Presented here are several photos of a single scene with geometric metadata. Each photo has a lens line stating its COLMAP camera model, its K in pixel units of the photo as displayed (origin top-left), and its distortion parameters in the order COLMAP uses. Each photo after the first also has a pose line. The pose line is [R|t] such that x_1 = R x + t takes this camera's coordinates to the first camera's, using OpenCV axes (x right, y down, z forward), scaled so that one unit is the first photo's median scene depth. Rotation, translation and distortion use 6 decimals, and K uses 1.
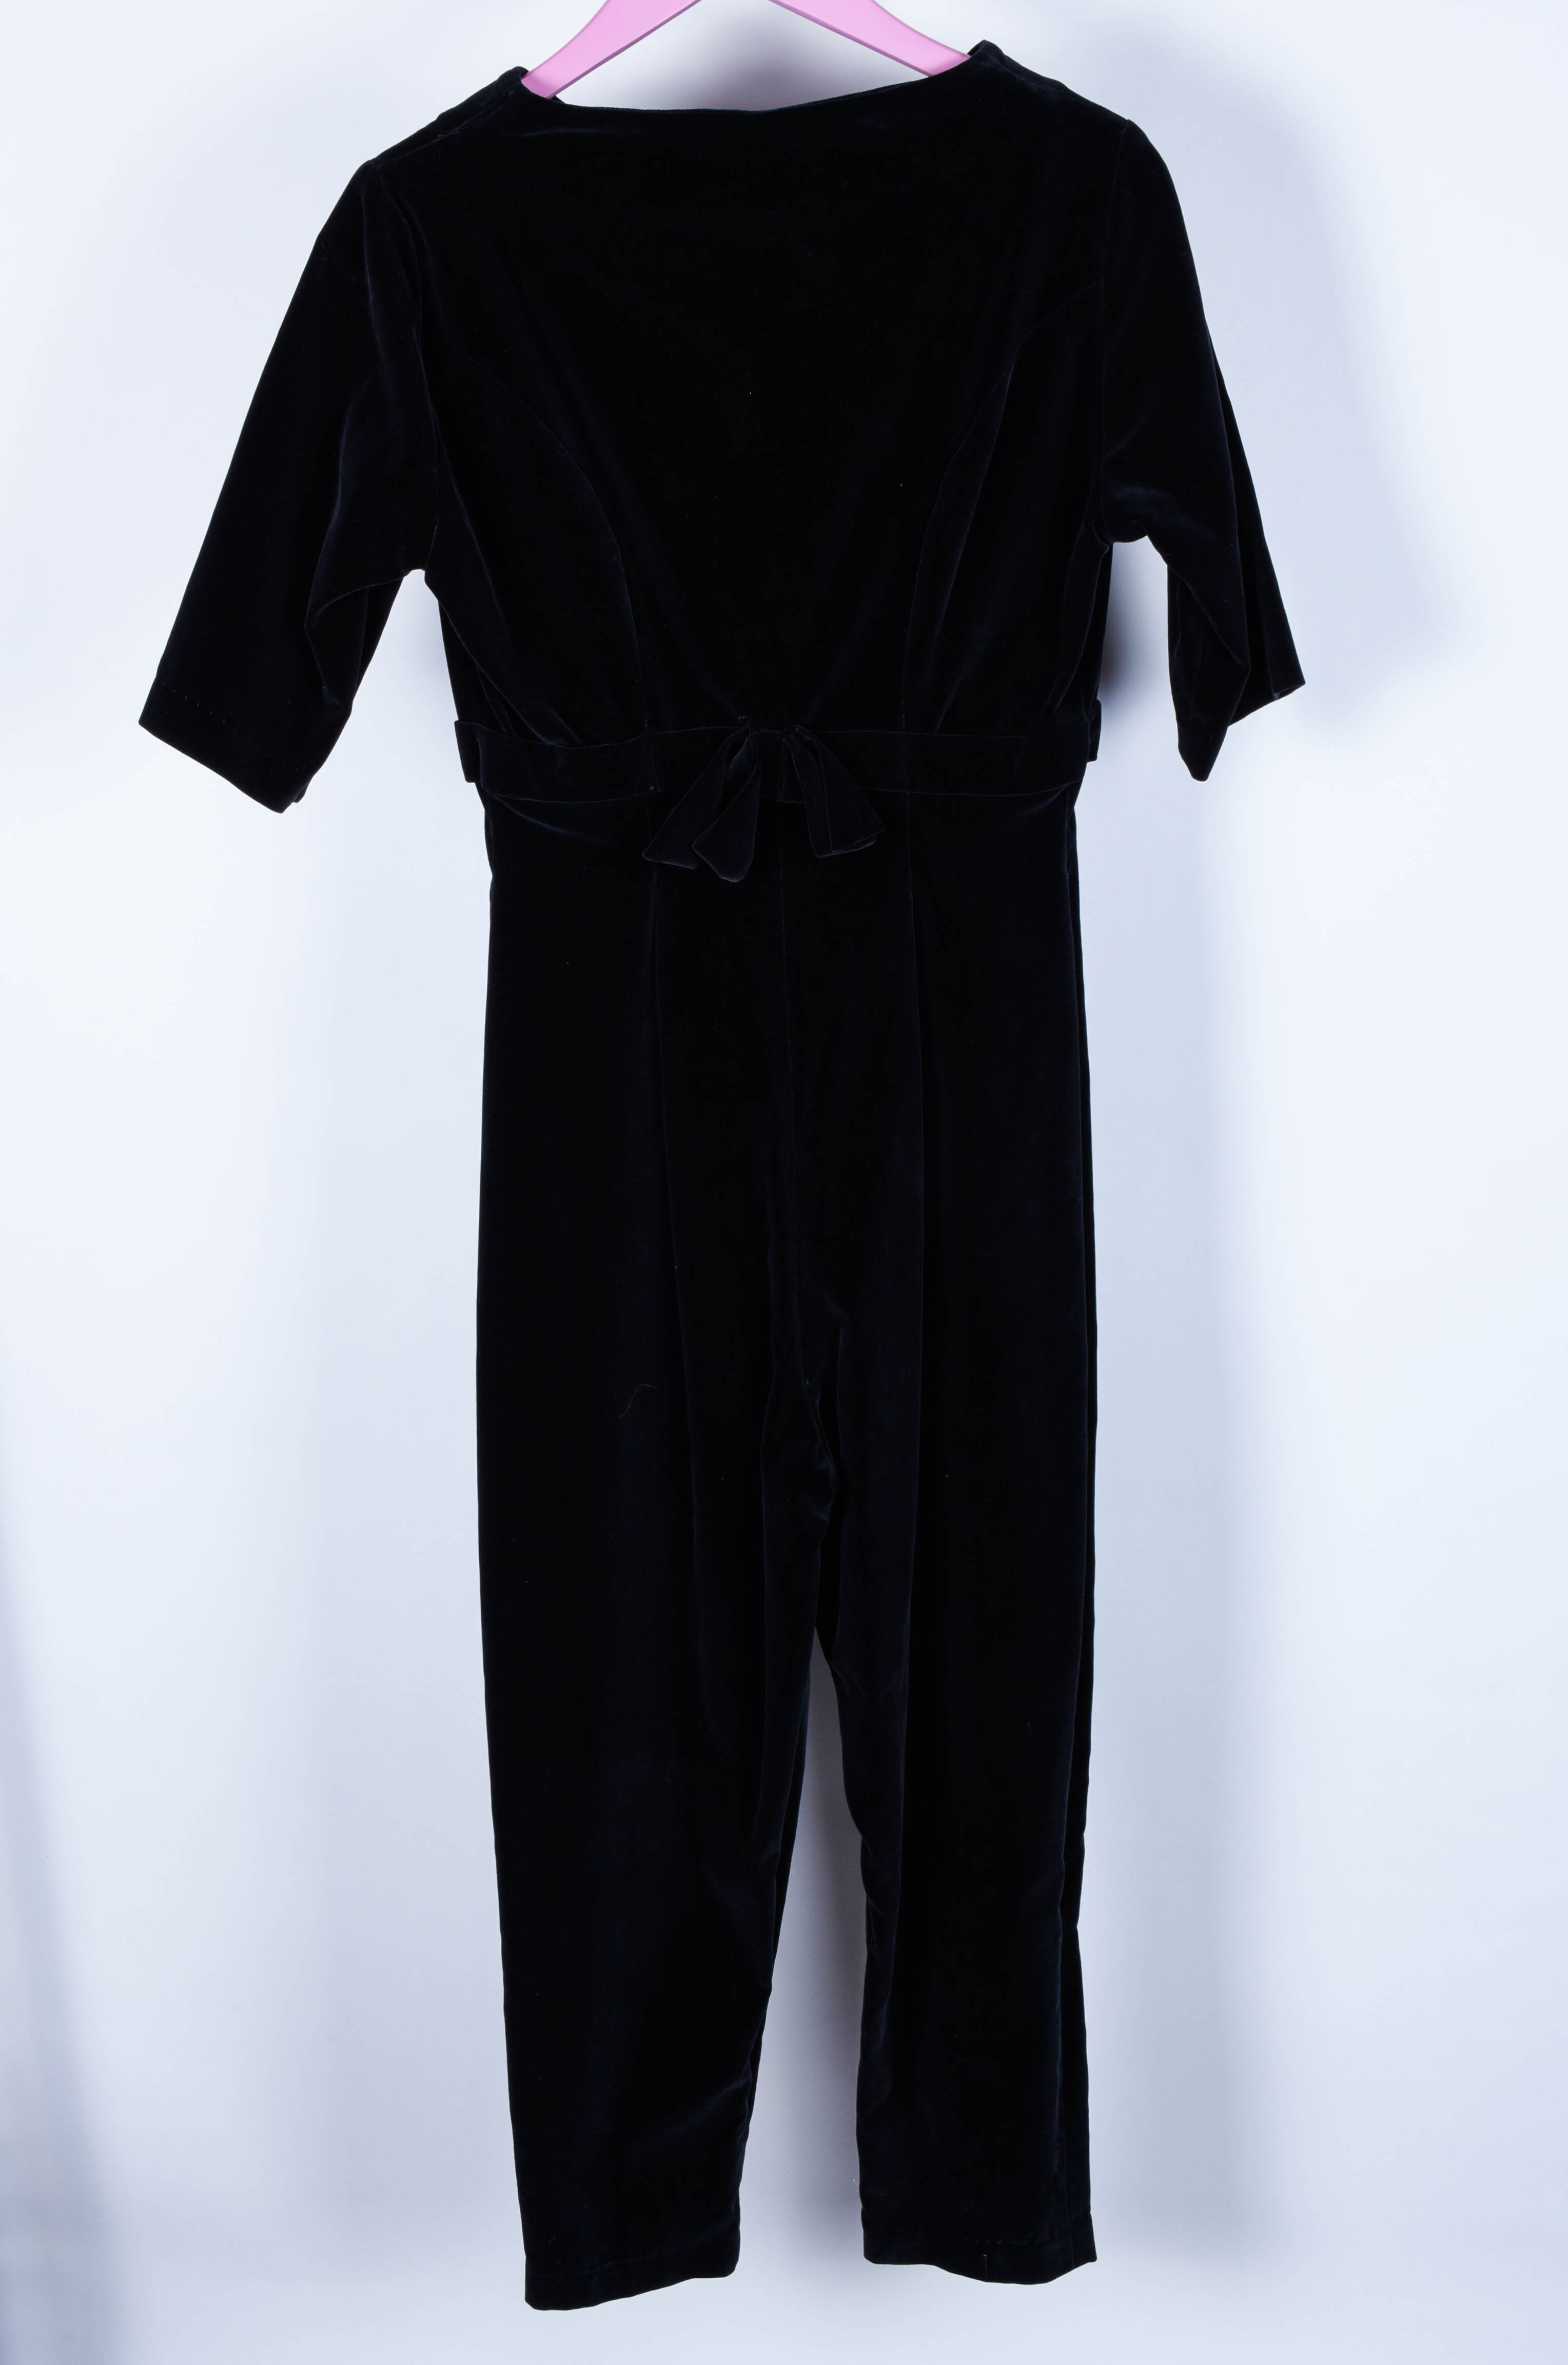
lens RADIAL K [[2777.9, 0, 802.1], [0, 2777.9, 1175.7], [0, 0, 1]] dist [-0.009781, 0.000000]
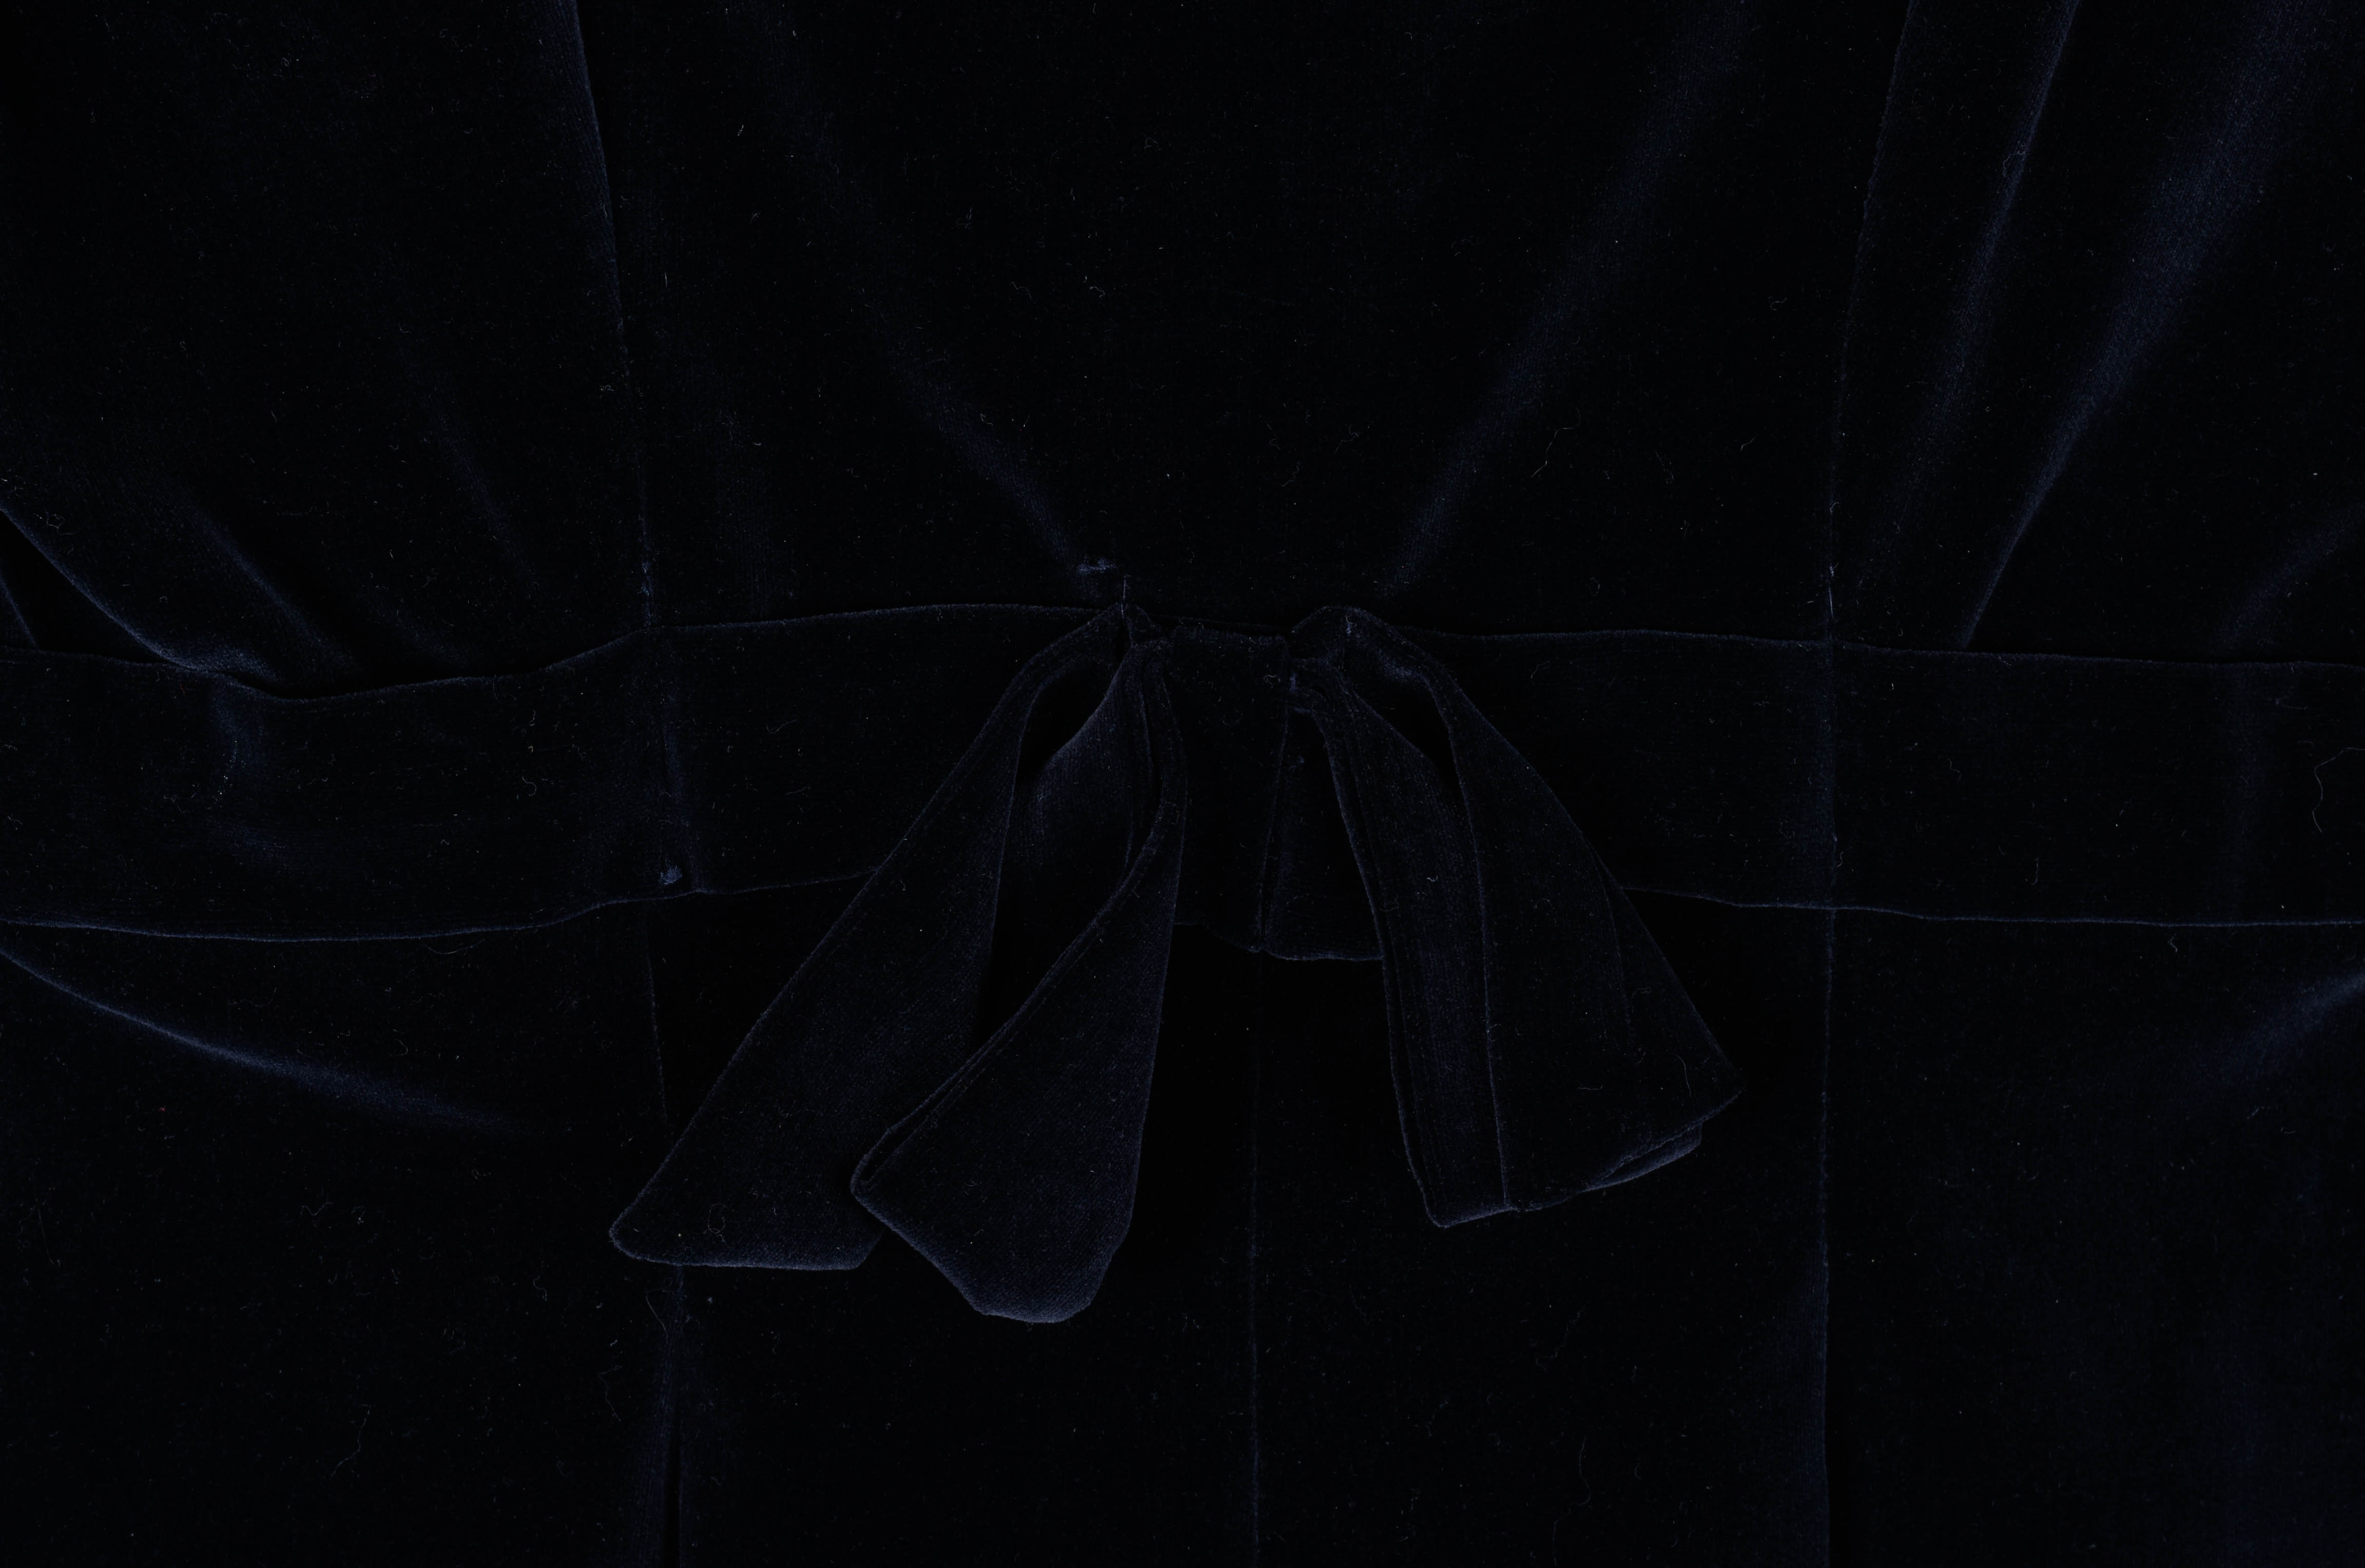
lens RADIAL K [[4124.2, 0, 1176.8], [0, 4124.2, 794.9], [0, 0, 1]] dist [-0.025524, 0.000000]
pose [[0.998698, 0.017836, 0.047791, -0.030366], [-0.017431, 0.999809, -0.008885, -0.145159], [-0.047940, 0.008040, 0.998818, 0.684150]]
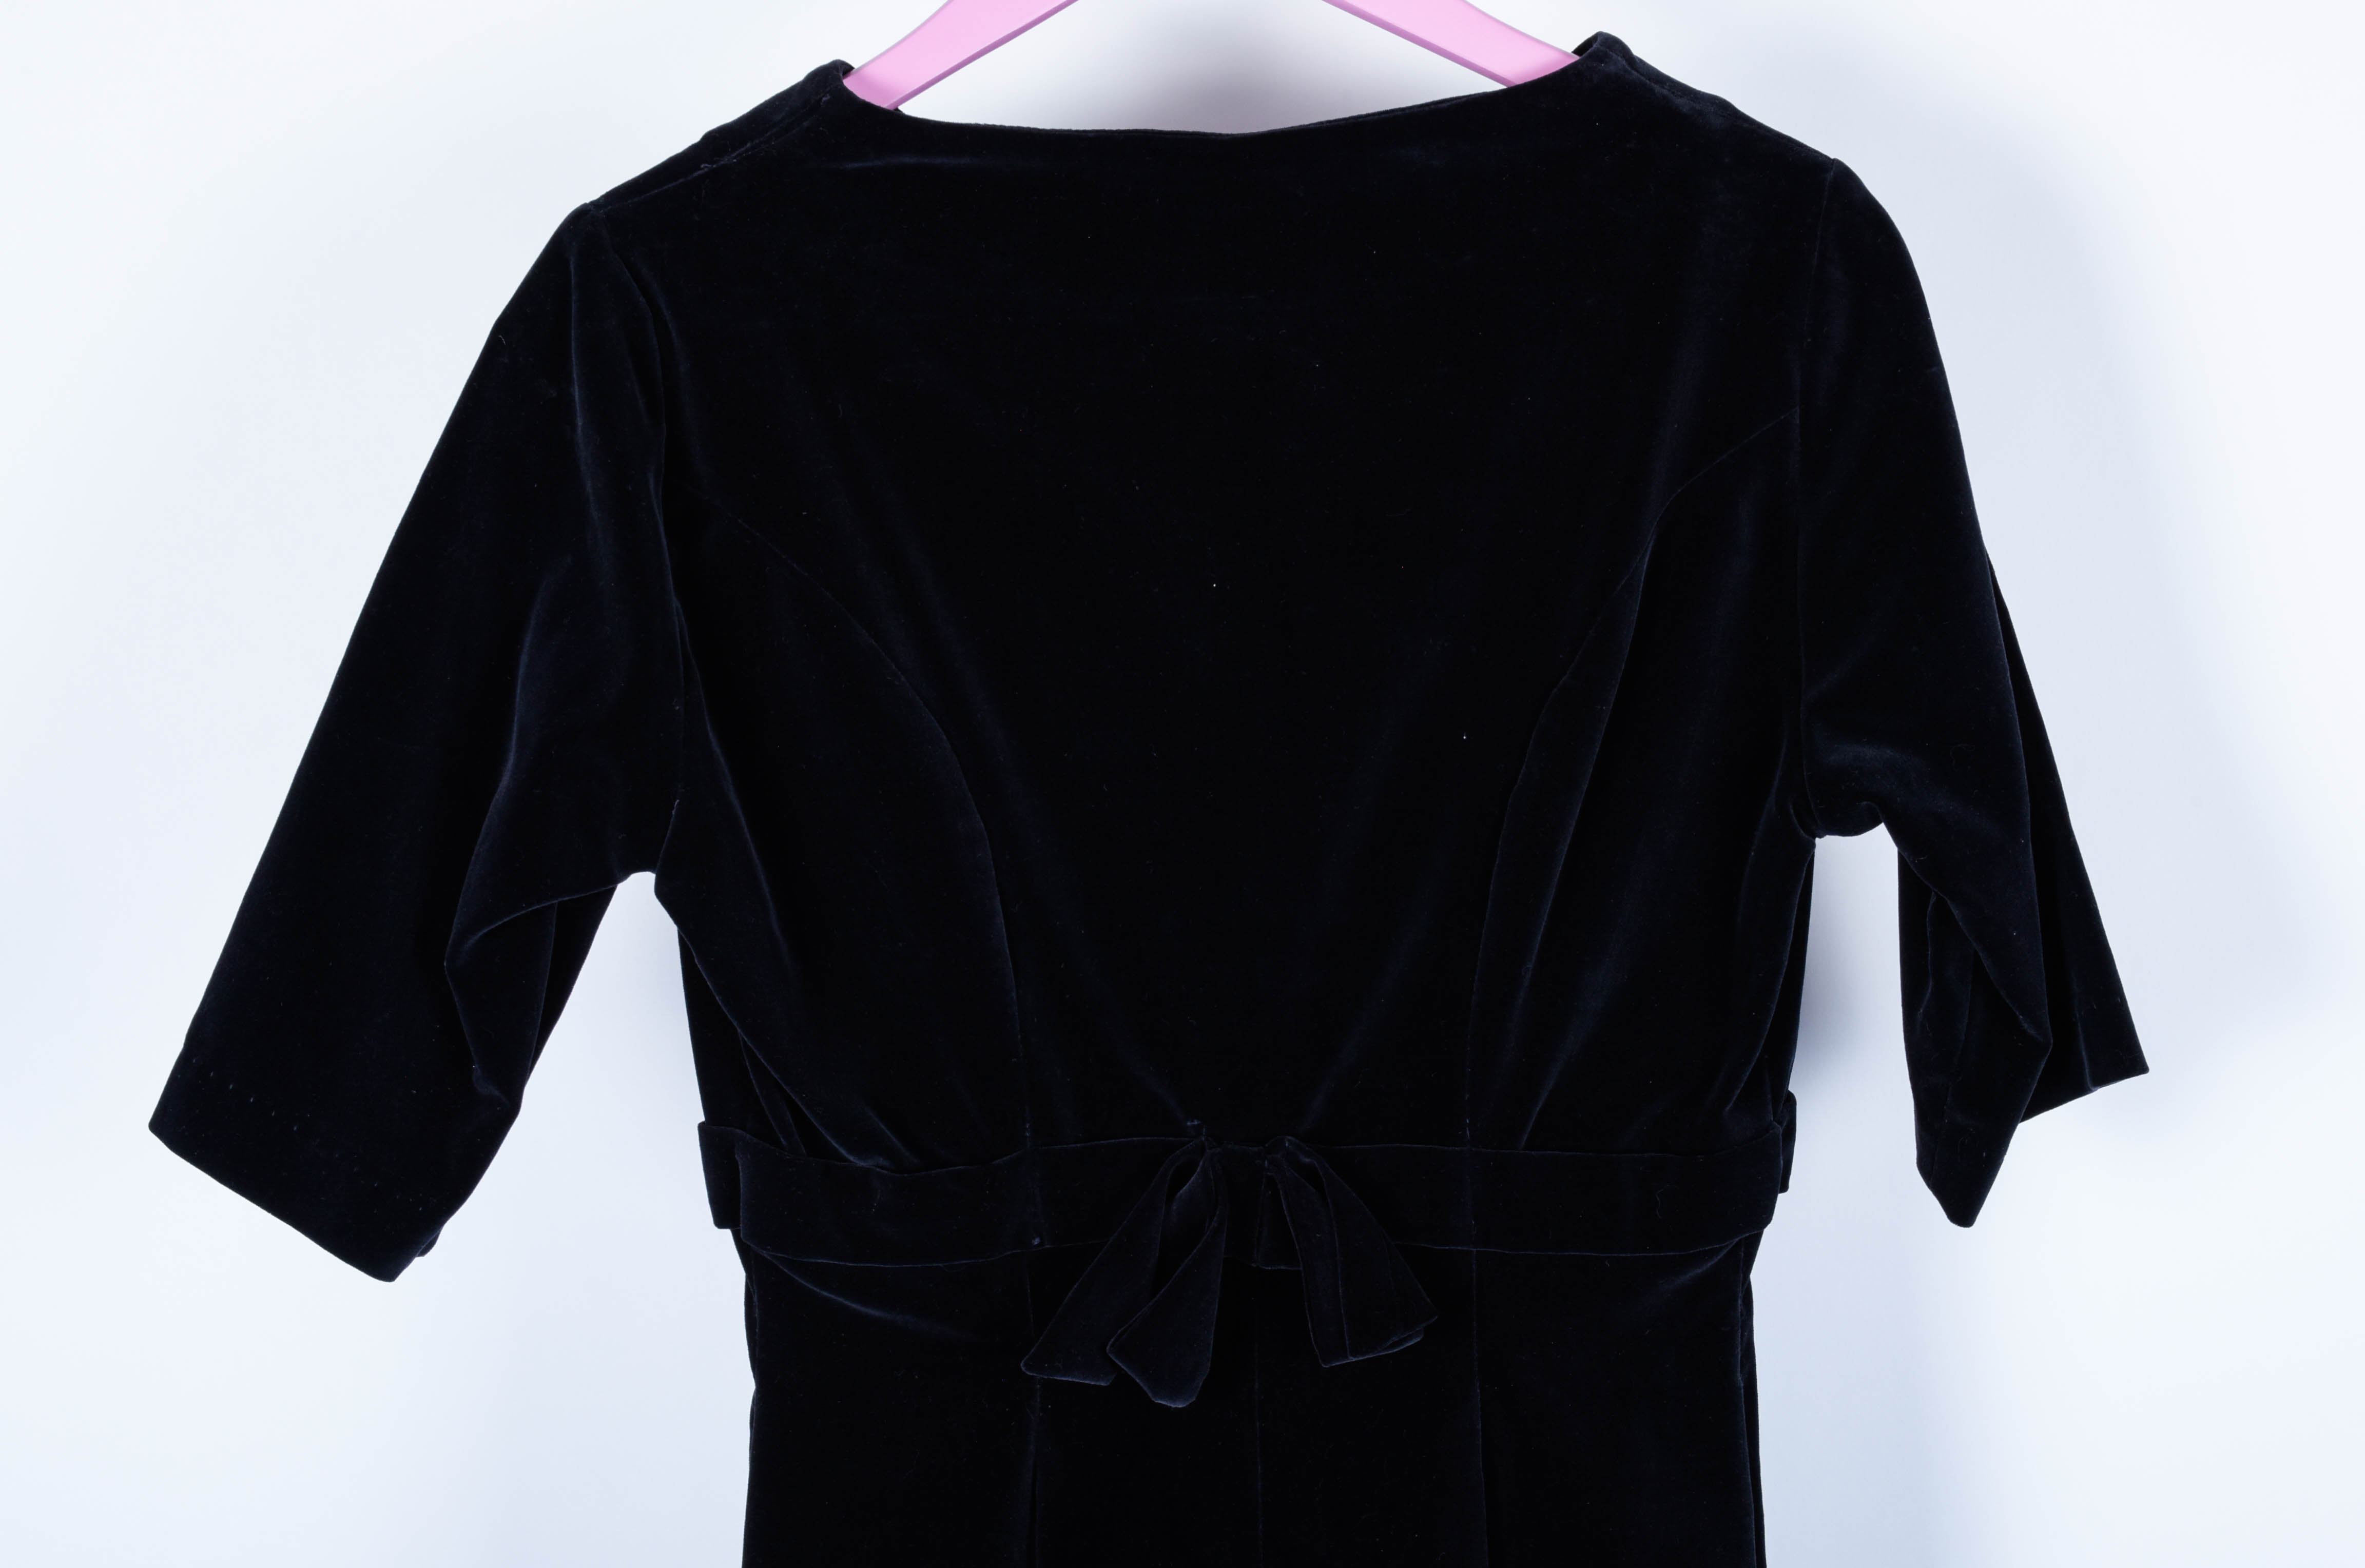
lens RADIAL K [[3377.1, 0, 1196.4], [0, 3377.1, 795.9], [0, 0, 1]] dist [-0.012620, 0.000000]
pose [[0.999530, 0.009647, 0.029092, -0.042419], [-0.004140, 0.982969, -0.183727, -0.102512], [-0.030369, 0.183521, 0.982547, 0.291492]]
